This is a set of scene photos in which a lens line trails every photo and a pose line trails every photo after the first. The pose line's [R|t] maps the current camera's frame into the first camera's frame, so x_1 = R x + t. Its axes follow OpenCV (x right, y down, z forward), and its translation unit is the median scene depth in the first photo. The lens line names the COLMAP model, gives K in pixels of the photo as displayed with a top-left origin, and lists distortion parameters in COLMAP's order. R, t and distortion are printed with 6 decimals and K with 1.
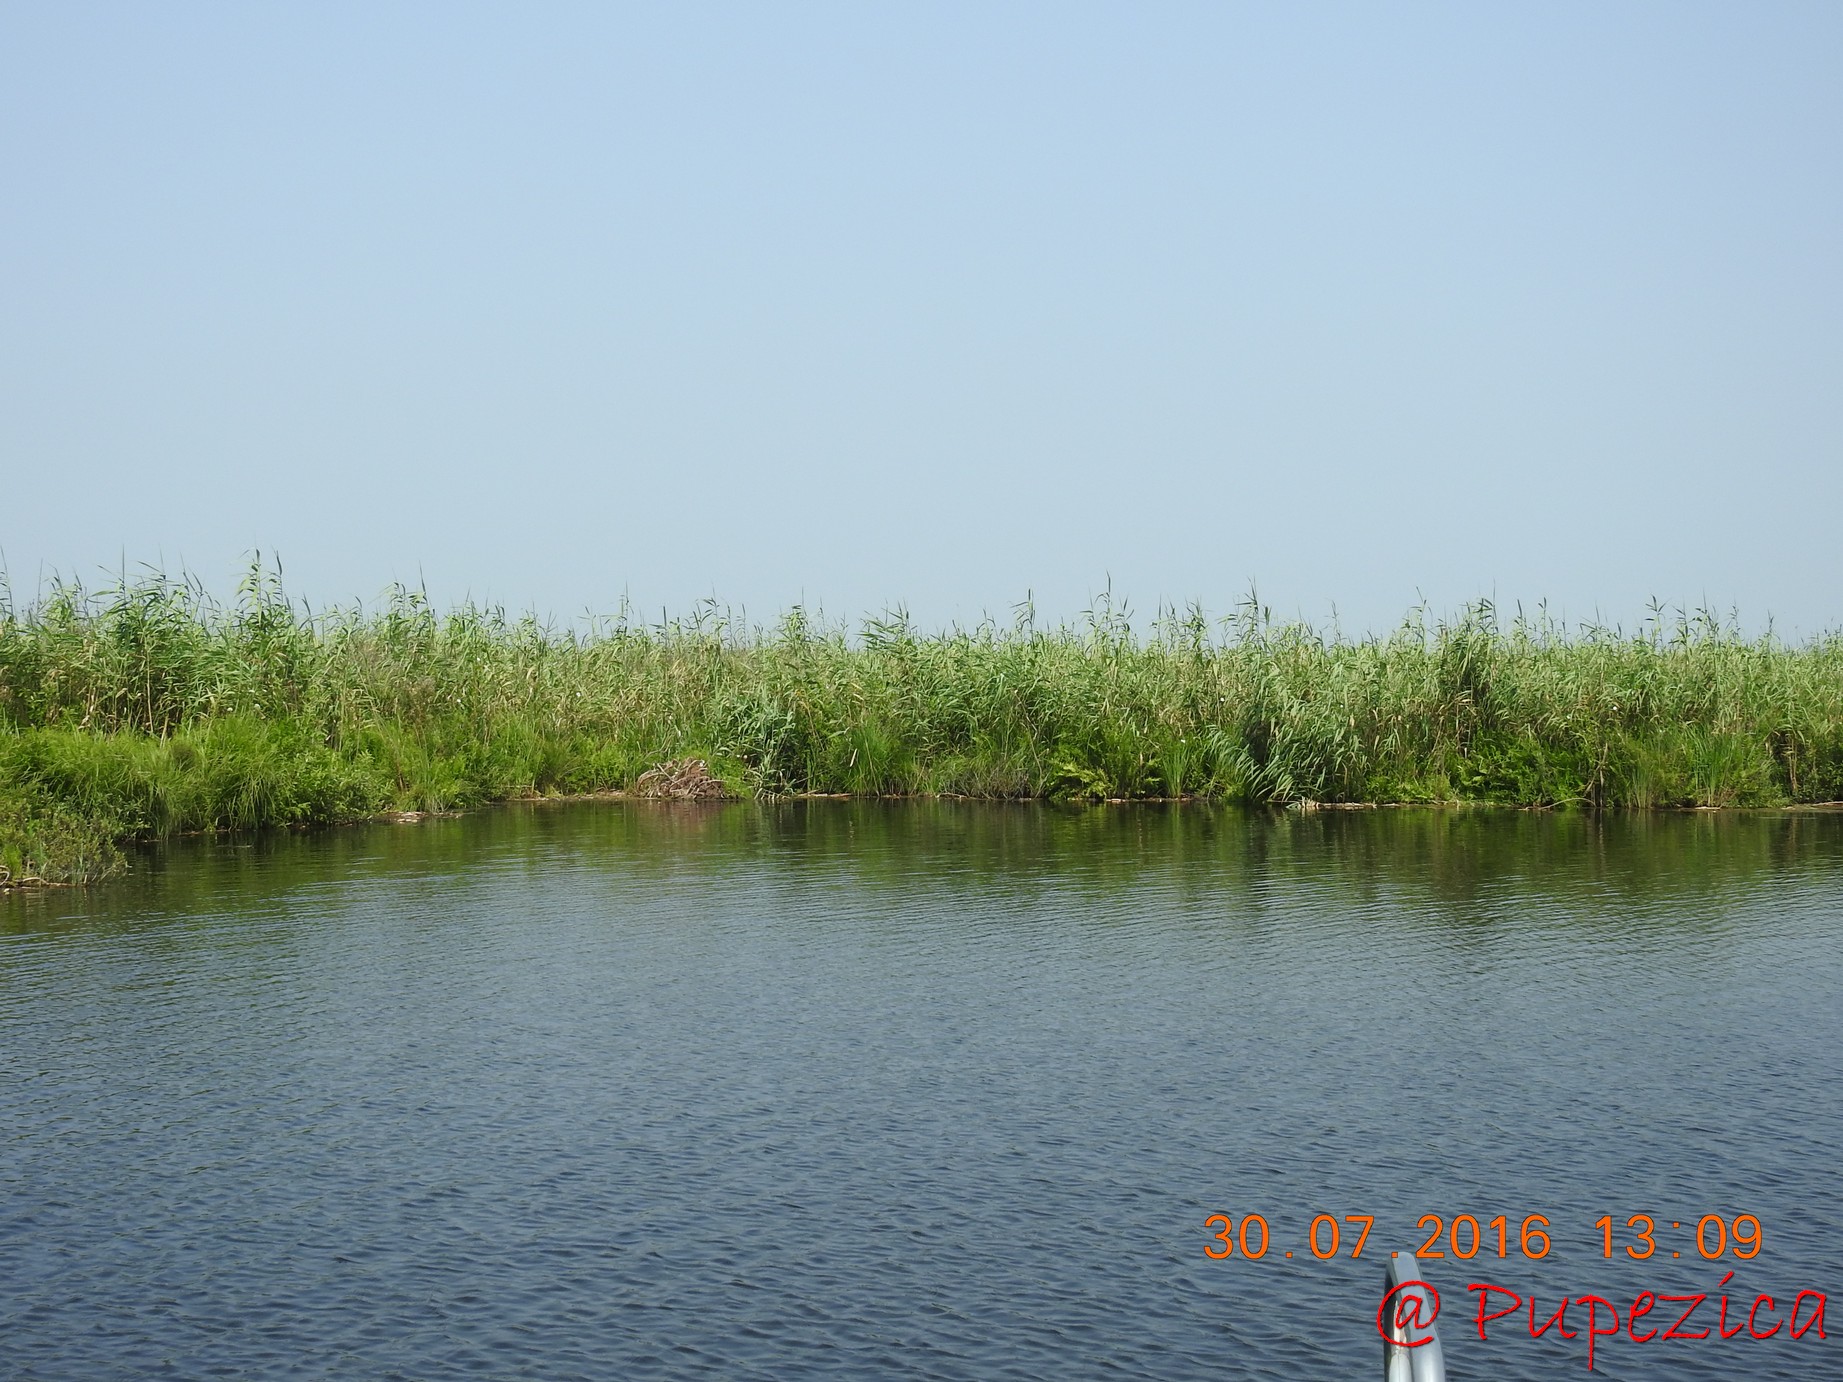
lens RADIAL K [[2678.7, 0, 920.3], [0, 2678.7, 733.5], [0, 0, 1]] dist [0.025154, -0.079445]
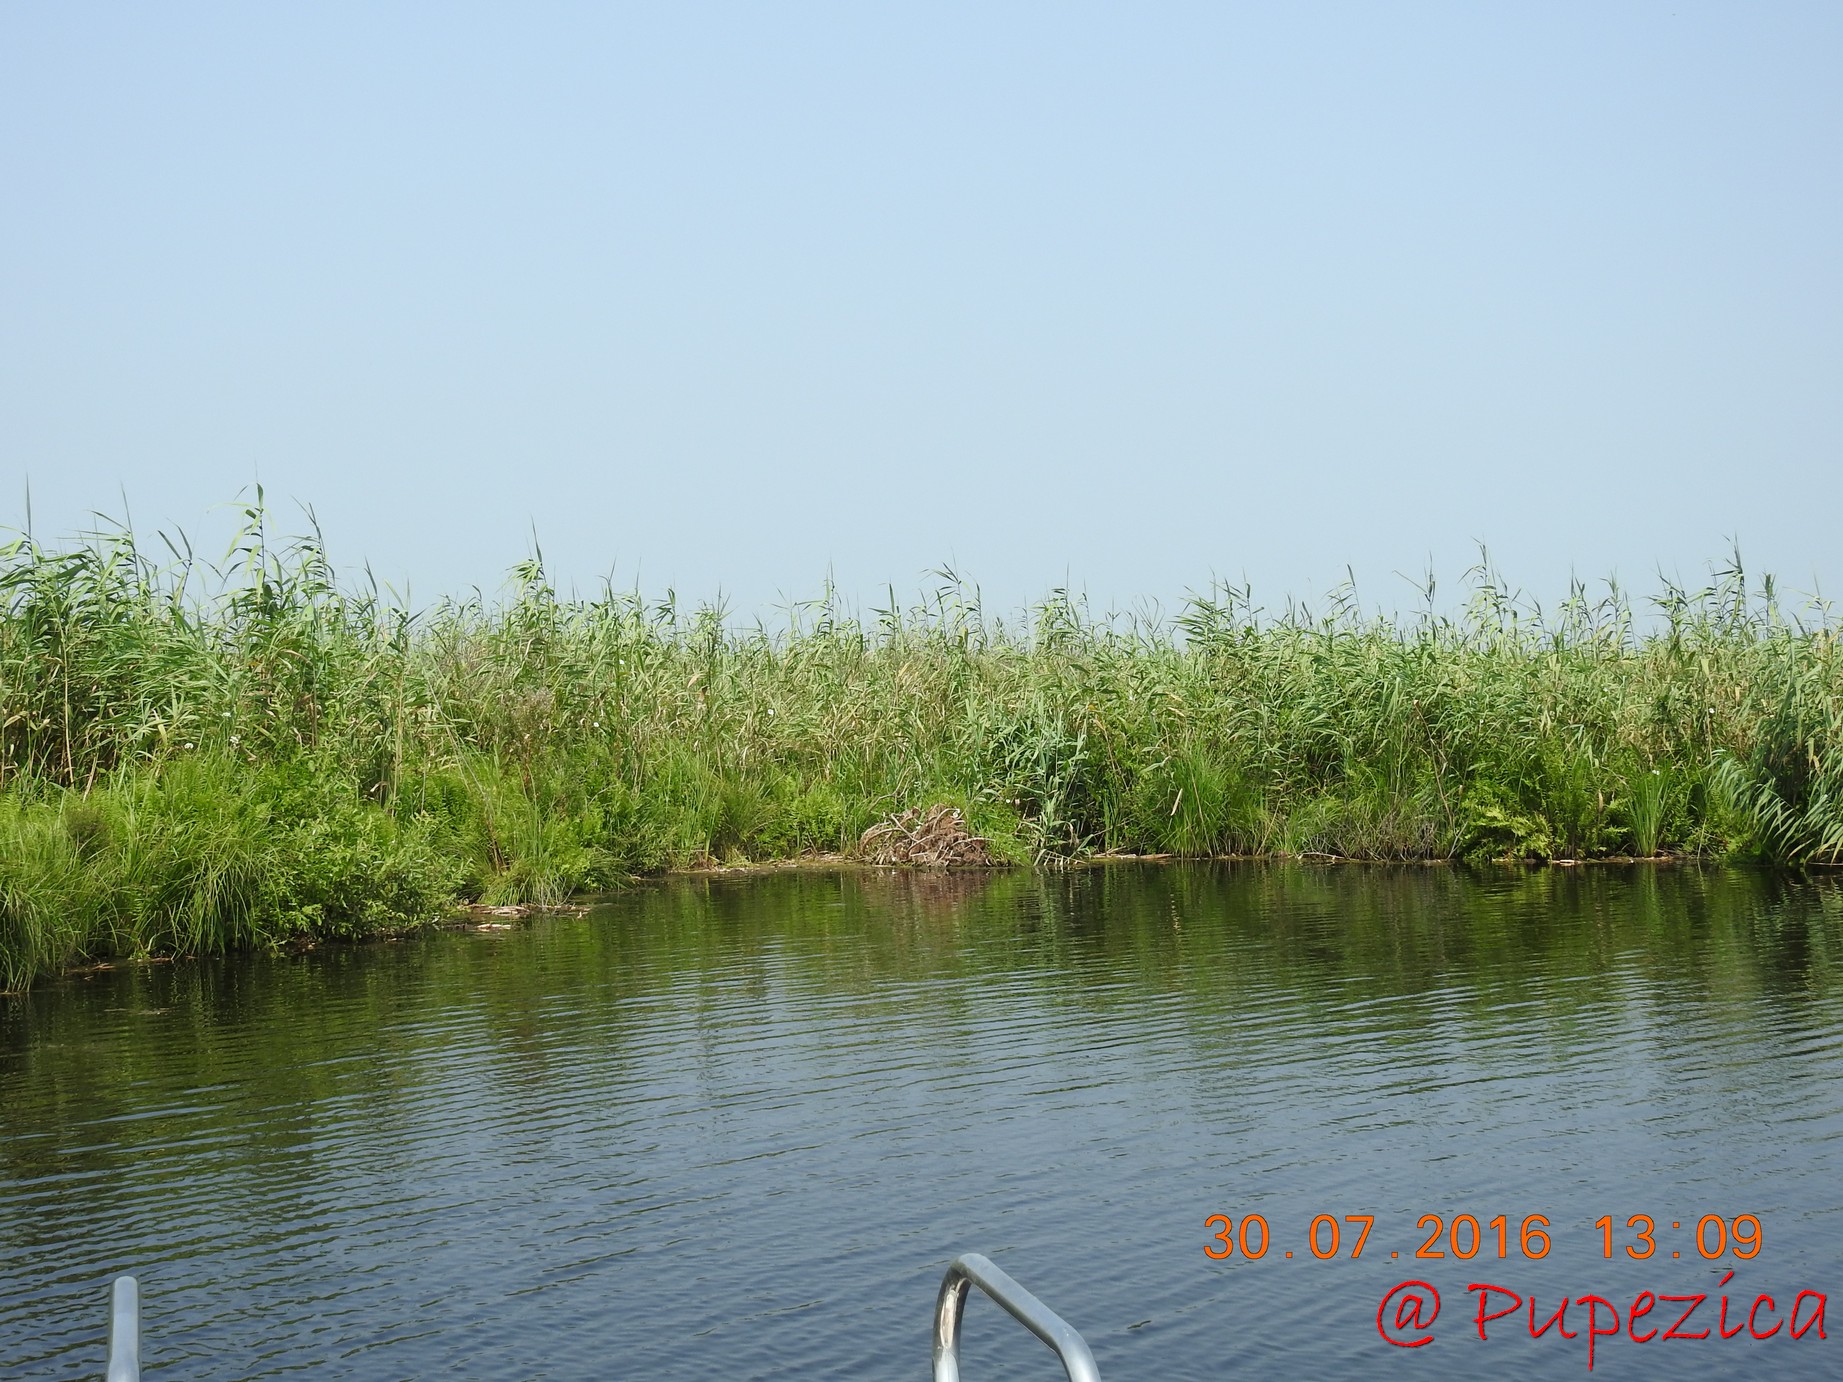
lens RADIAL K [[2747.0, 0, 921.5], [0, 2747.0, 691.0], [0, 0, 1]] dist [-0.023345, -0.055942]
pose [[0.997449, -0.009656, -0.070733, -0.041249], [0.008250, 0.999763, -0.020145, -0.005732], [0.070911, 0.019510, 0.997292, 0.311956]]
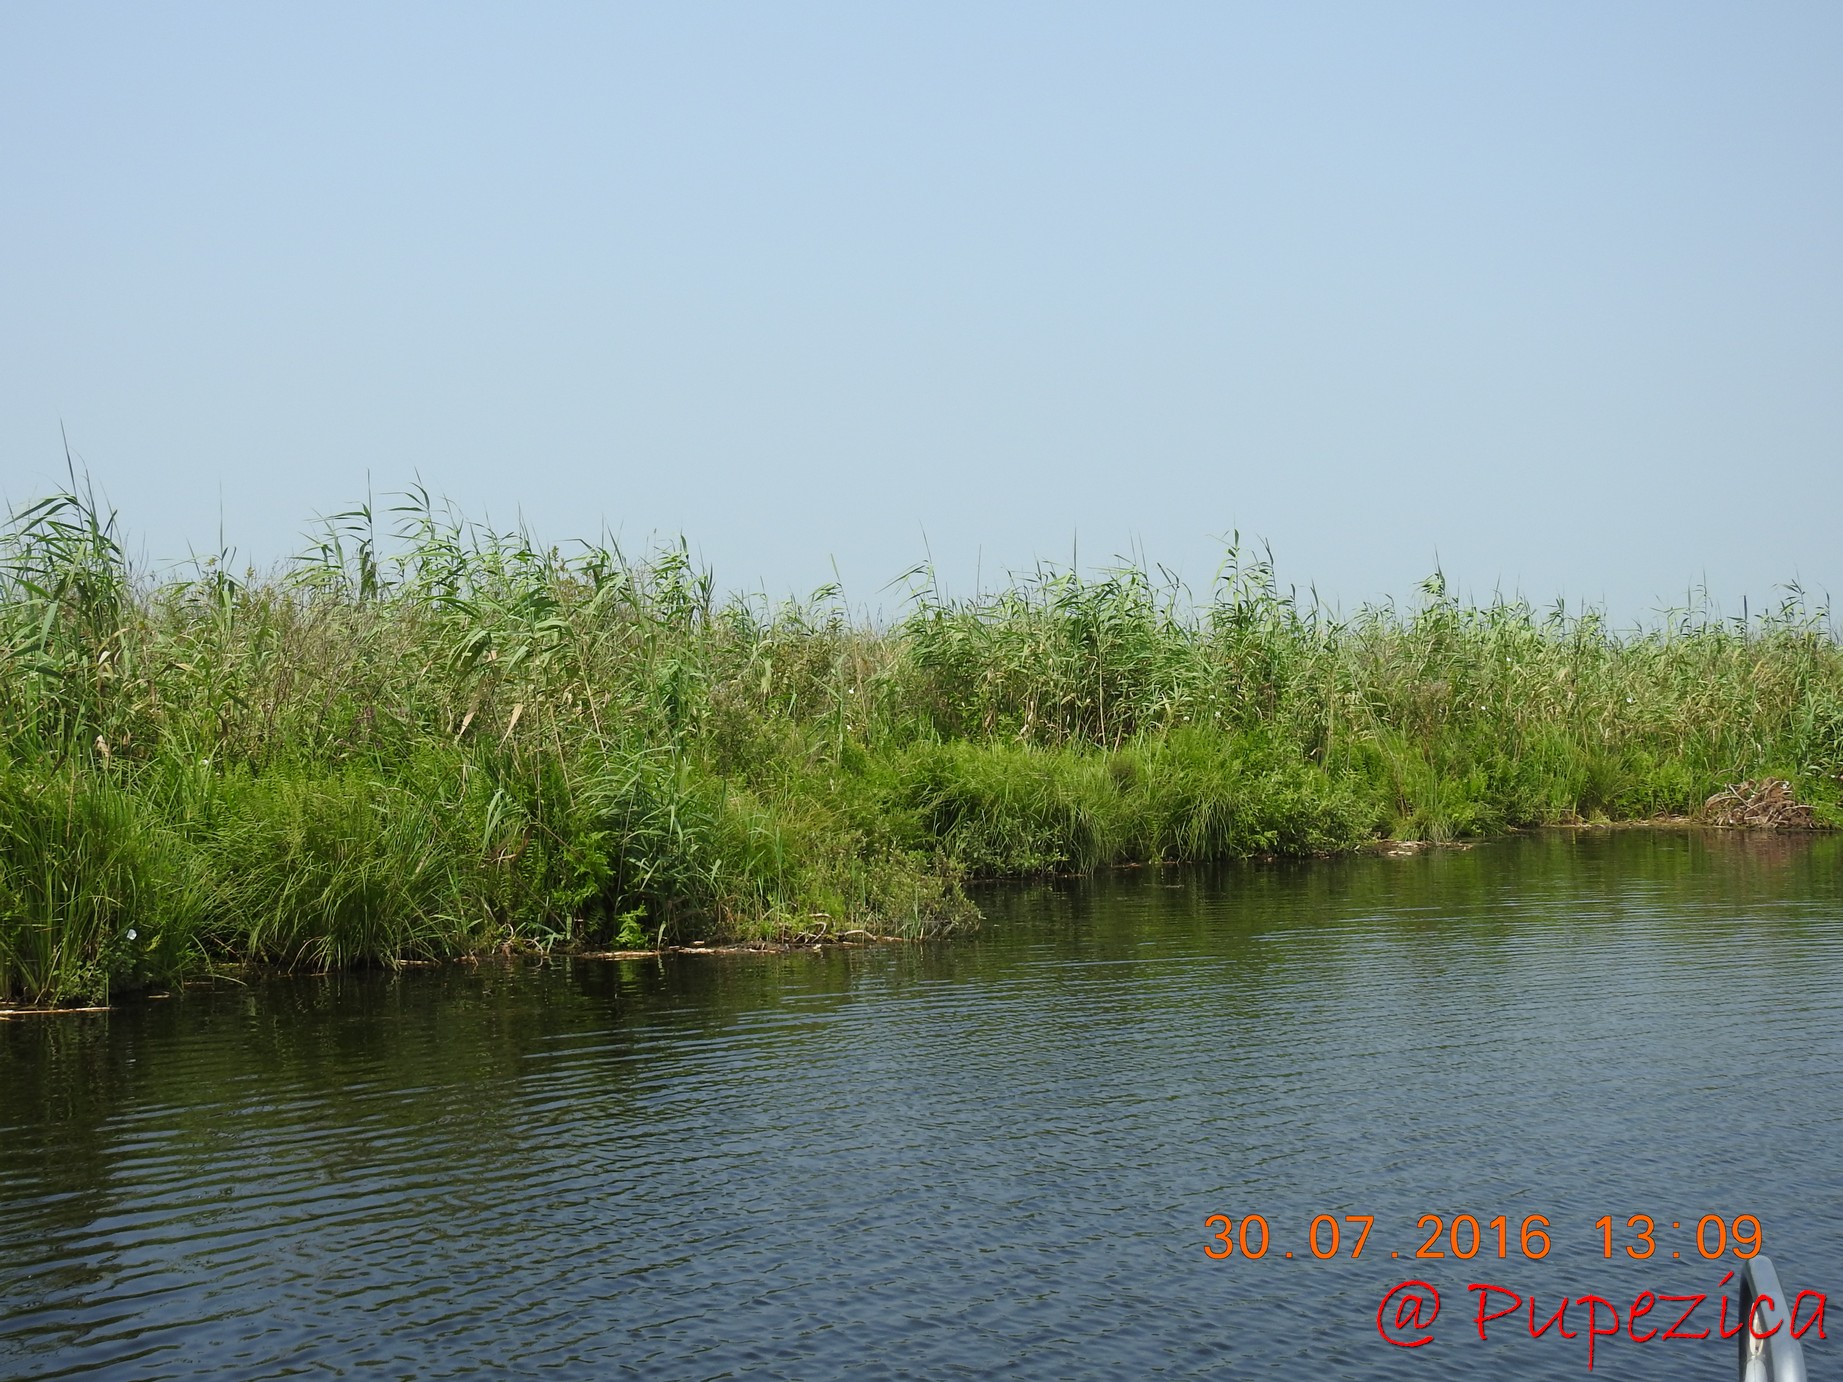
lens RADIAL K [[2678.7, 0, 920.3], [0, 2678.7, 733.5], [0, 0, 1]] dist [0.025154, -0.079445]
pose [[0.918175, 0.004490, -0.396149, 0.000200], [-0.005499, 0.999984, -0.001413, -0.001940], [0.396136, 0.003476, 0.918185, 0.144885]]
